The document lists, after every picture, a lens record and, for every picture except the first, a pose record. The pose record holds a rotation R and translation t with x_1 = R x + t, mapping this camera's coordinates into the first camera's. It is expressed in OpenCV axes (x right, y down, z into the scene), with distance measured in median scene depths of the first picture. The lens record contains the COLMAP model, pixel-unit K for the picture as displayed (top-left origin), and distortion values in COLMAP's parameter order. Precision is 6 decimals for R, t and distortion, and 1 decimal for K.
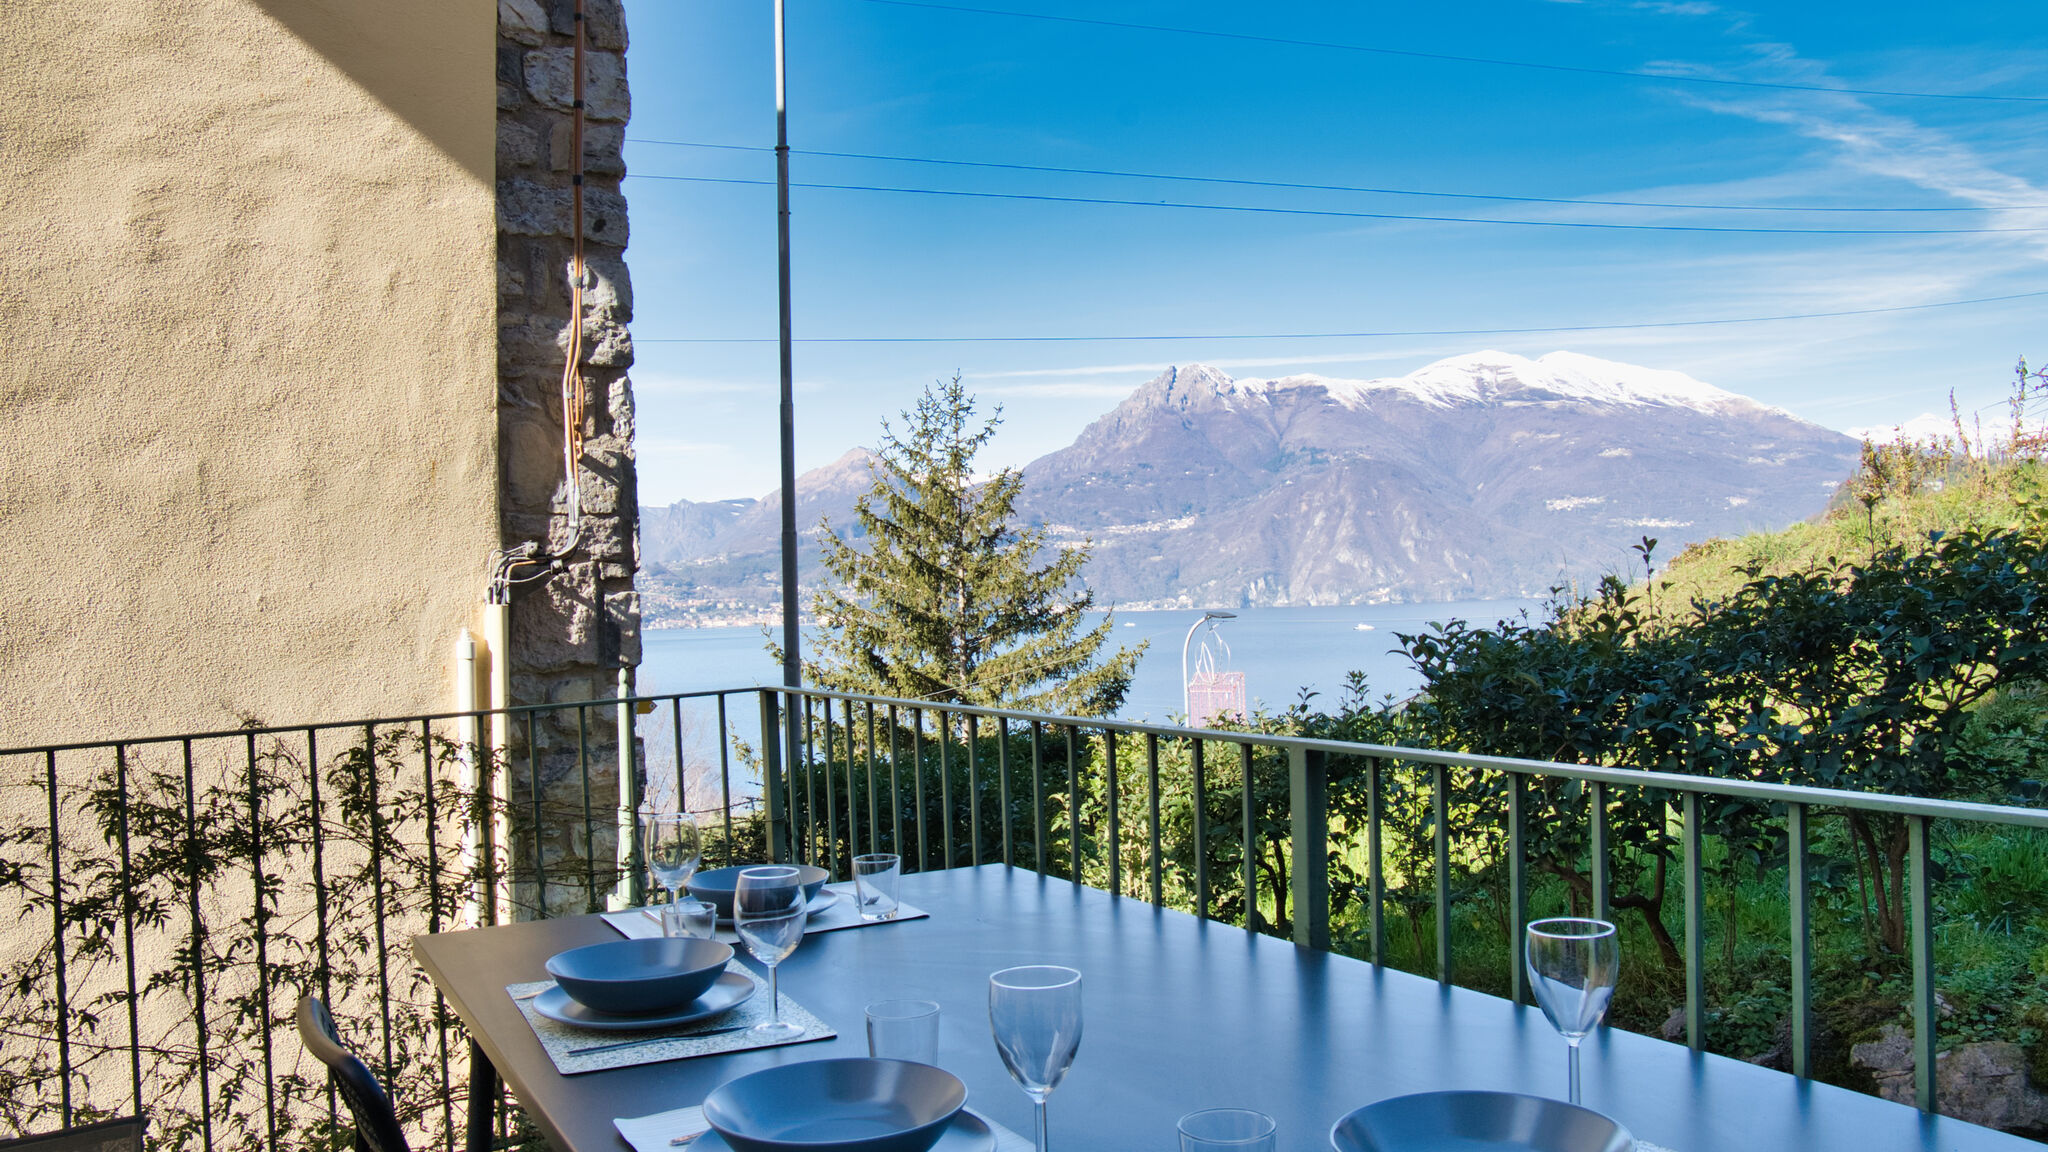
lens RADIAL K [[1408.9, 0, 1014.2], [0, 1408.9, 568.9], [0, 0, 1]] dist [-0.049305, 0.010564]
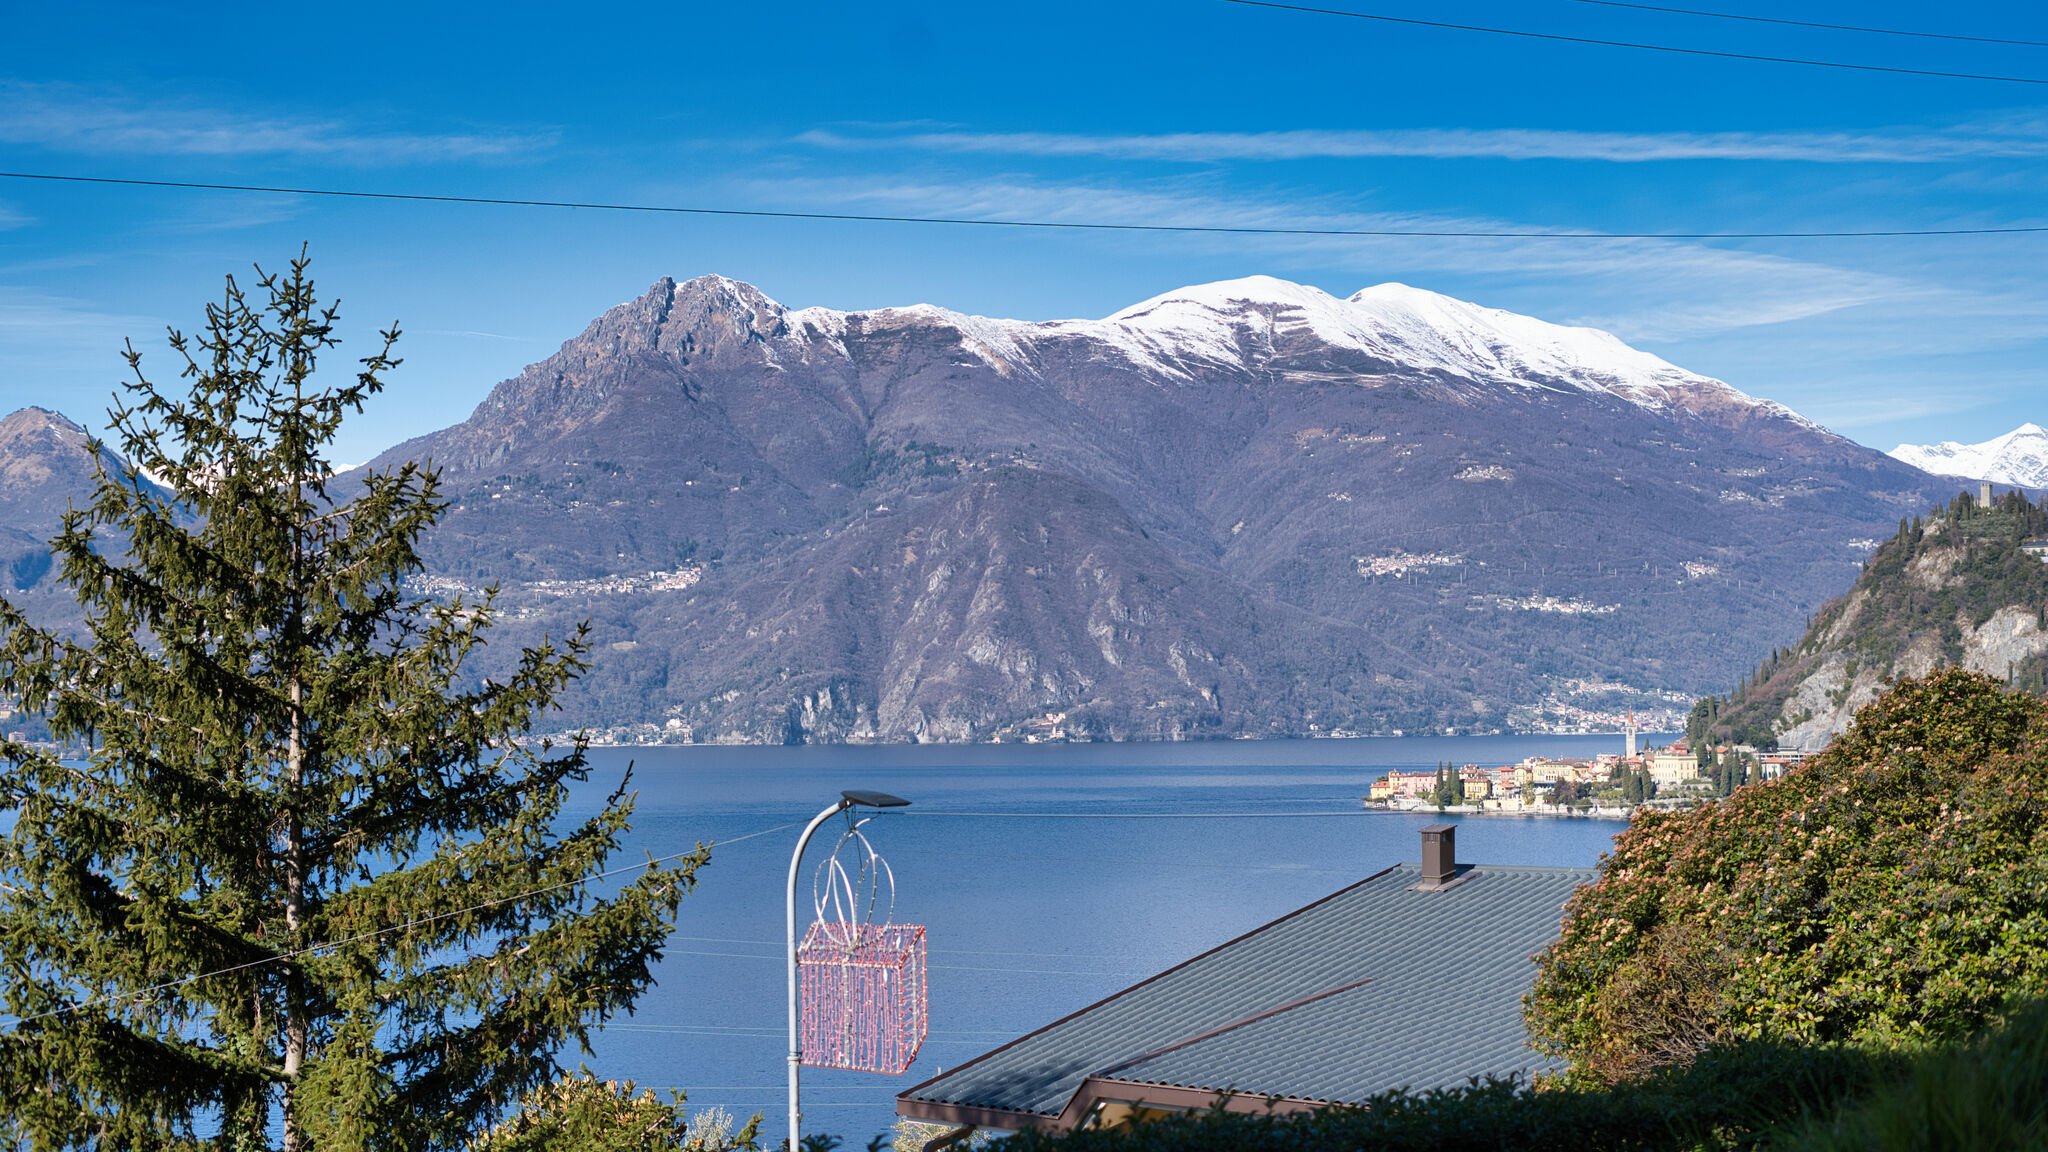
lens RADIAL K [[3070.3, 0, 1010.7], [0, 3070.3, 587.7], [0, 0, 1]] dist [0.011694, 0.000000]
pose [[0.981908, 0.030580, 0.186875, 0.028292], [-0.023978, 0.999009, -0.037492, 0.010079], [-0.187836, 0.032333, 0.981668, -0.135122]]
